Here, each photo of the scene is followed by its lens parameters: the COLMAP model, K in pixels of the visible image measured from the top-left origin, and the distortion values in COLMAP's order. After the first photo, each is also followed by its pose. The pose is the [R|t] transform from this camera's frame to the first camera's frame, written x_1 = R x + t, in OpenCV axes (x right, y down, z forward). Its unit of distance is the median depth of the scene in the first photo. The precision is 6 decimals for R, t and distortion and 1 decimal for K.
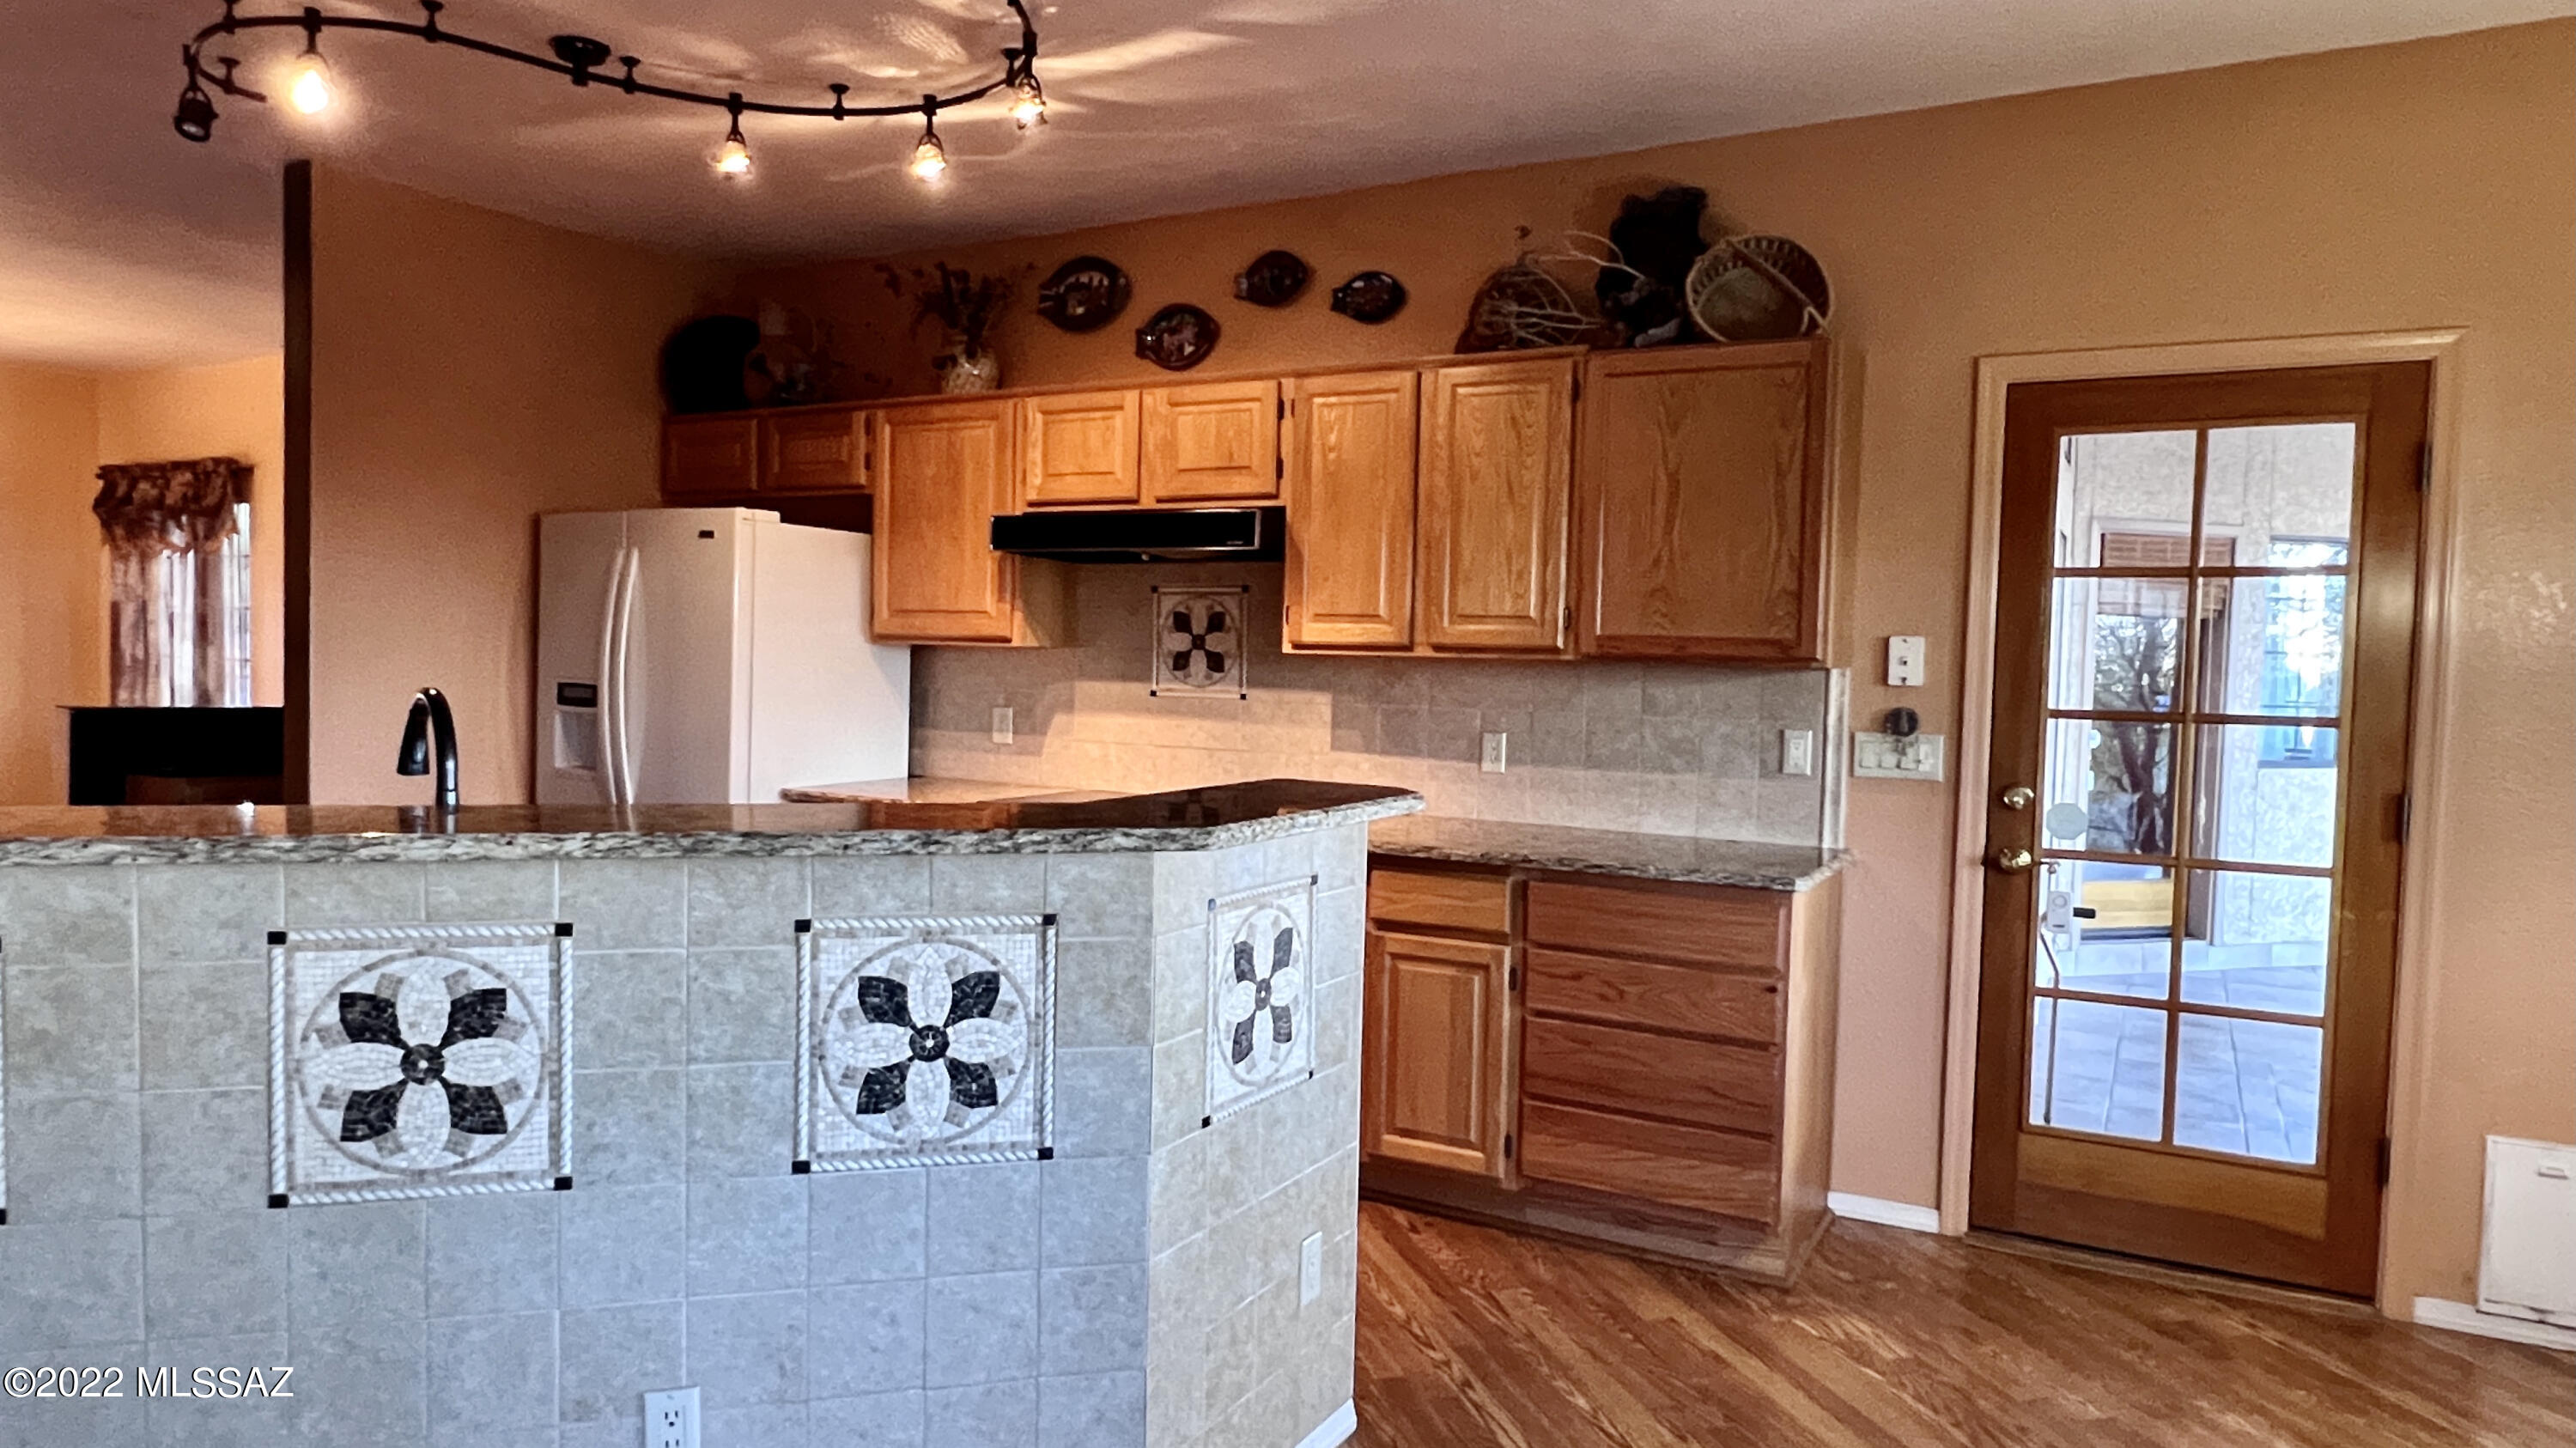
lens RADIAL K [[1576.6, 0, 1285.3], [0, 1576.6, 719.8], [0, 0, 1]] dist [-0.000587, -0.000415]
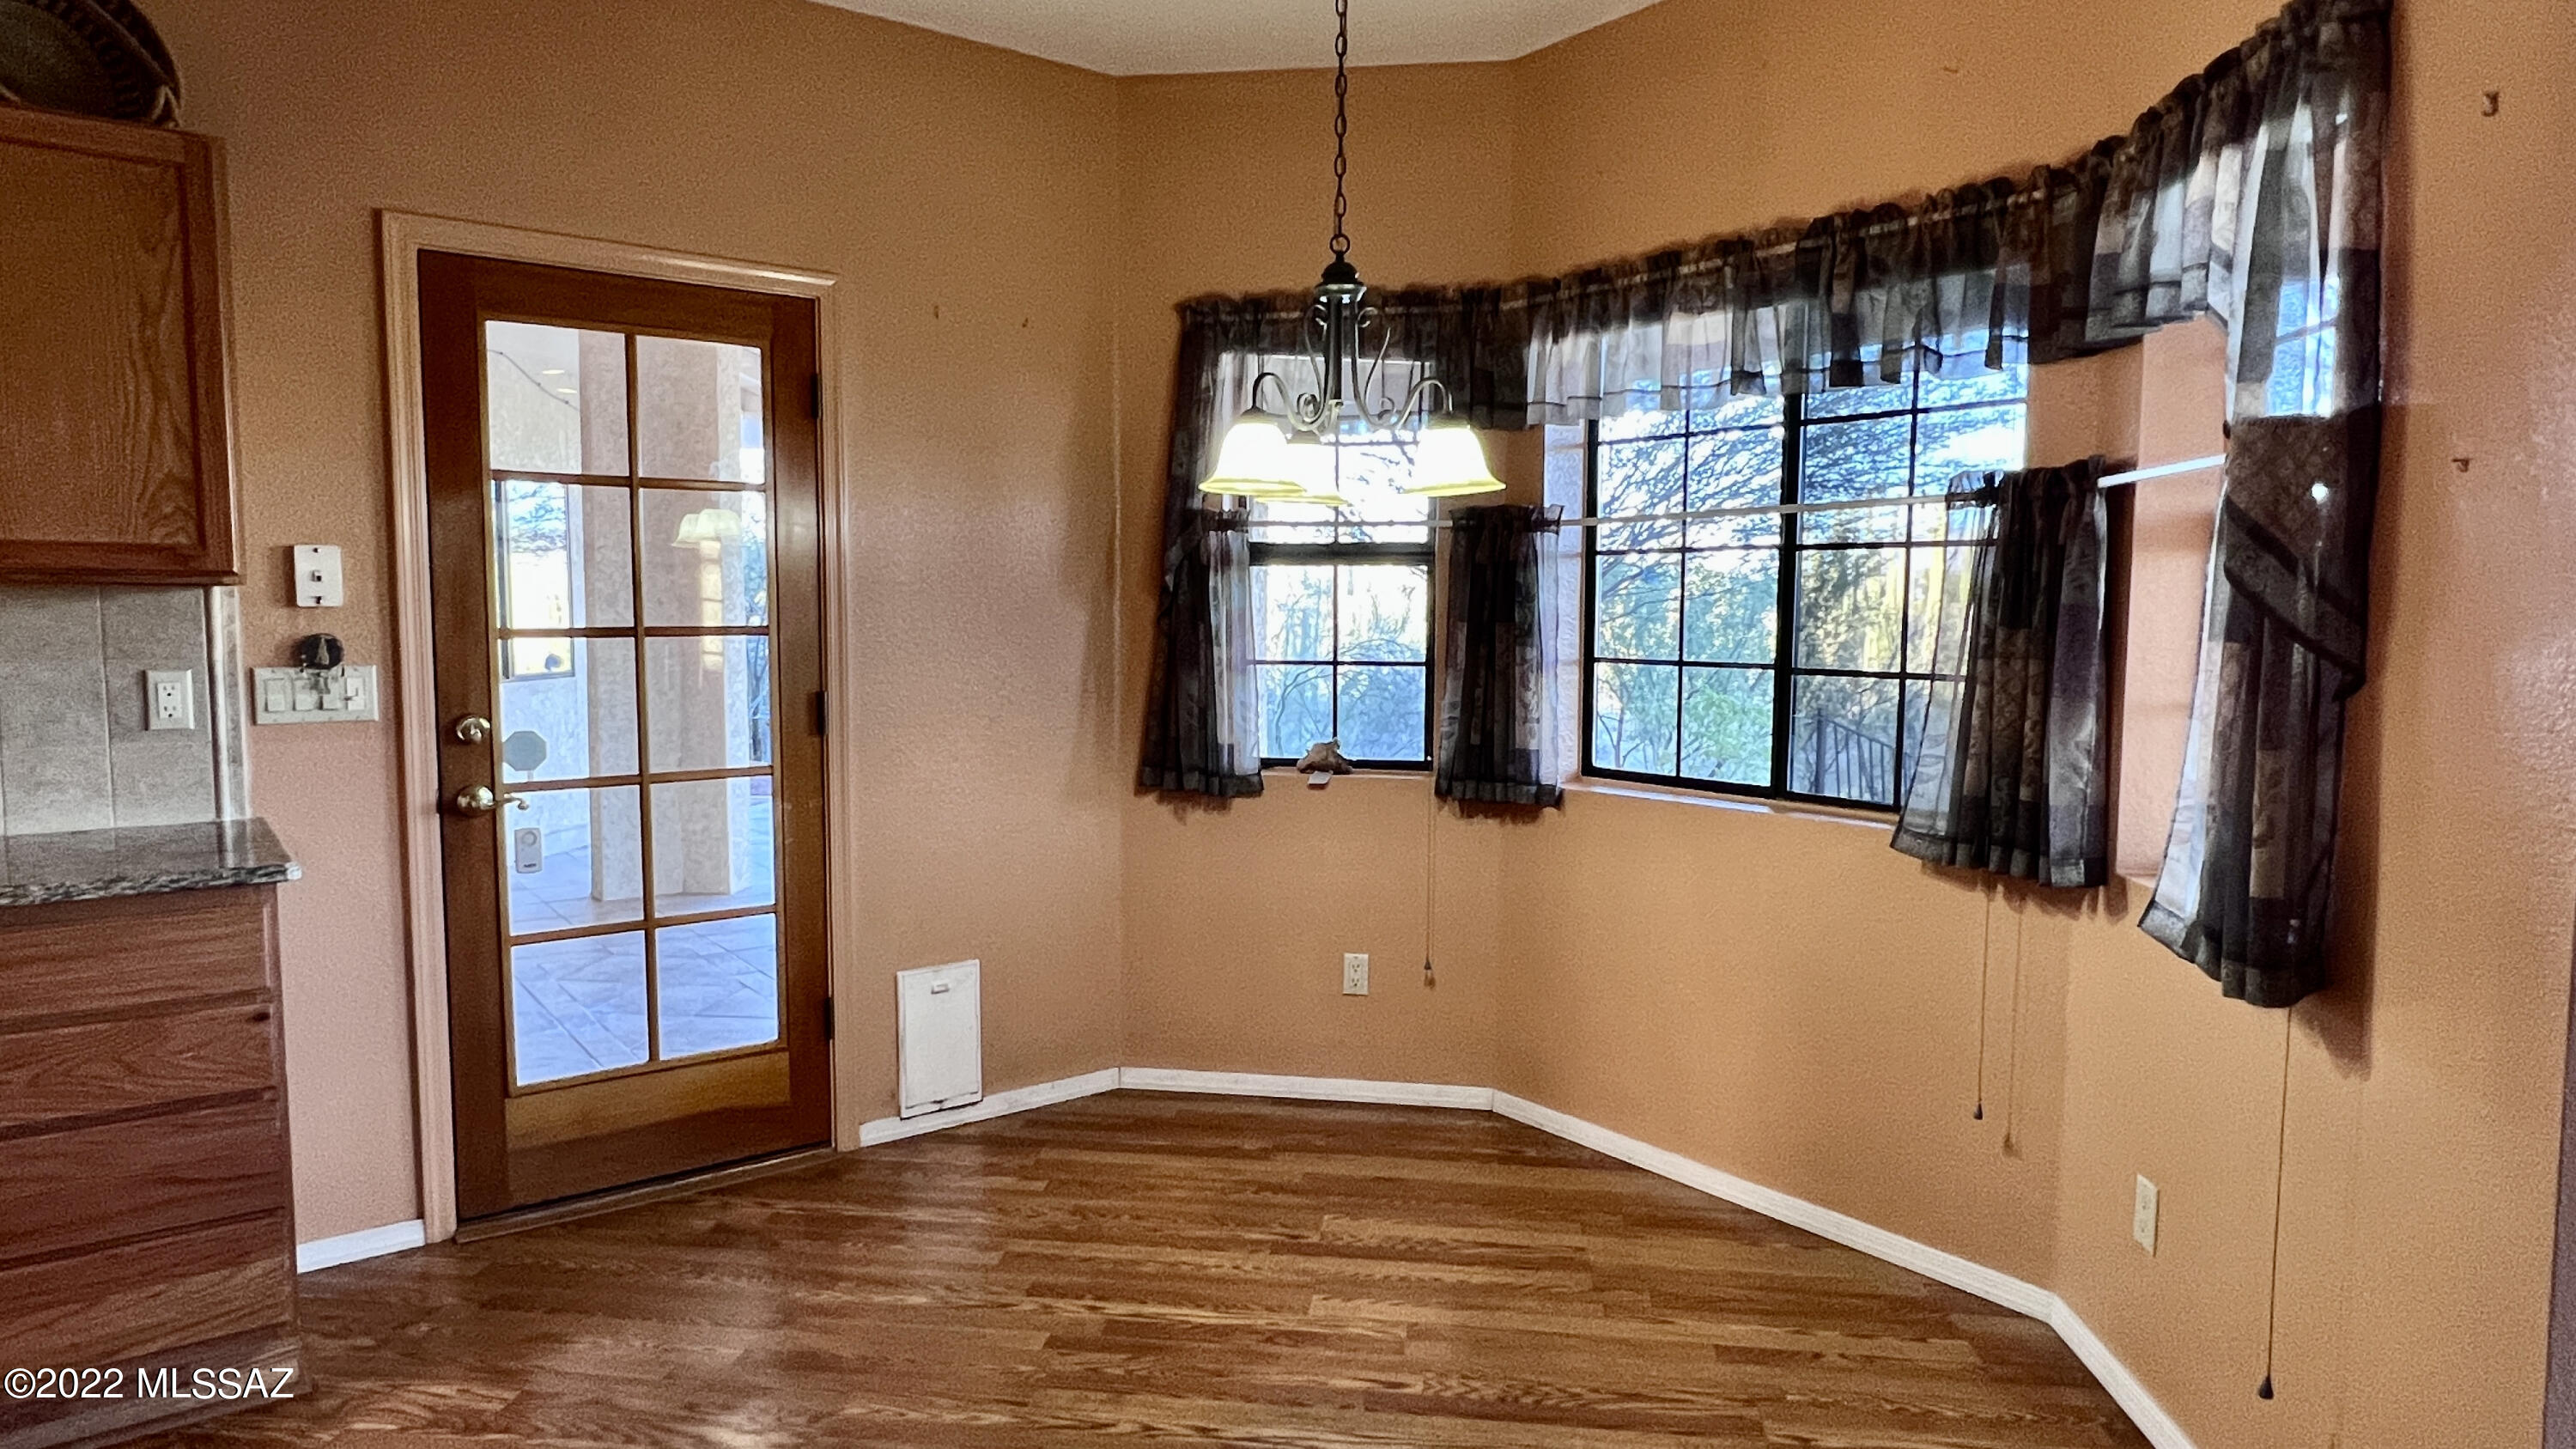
lens RADIAL K [[1485.6, 0, 1288.0], [0, 1485.6, 728.8], [0, 0, 1]] dist [-0.002317, 0.001322]
pose [[0.410491, -0.097617, 0.906625, -0.102295], [0.048415, 0.995184, 0.085232, -0.000214], [-0.910579, 0.008907, 0.413240, 0.242959]]
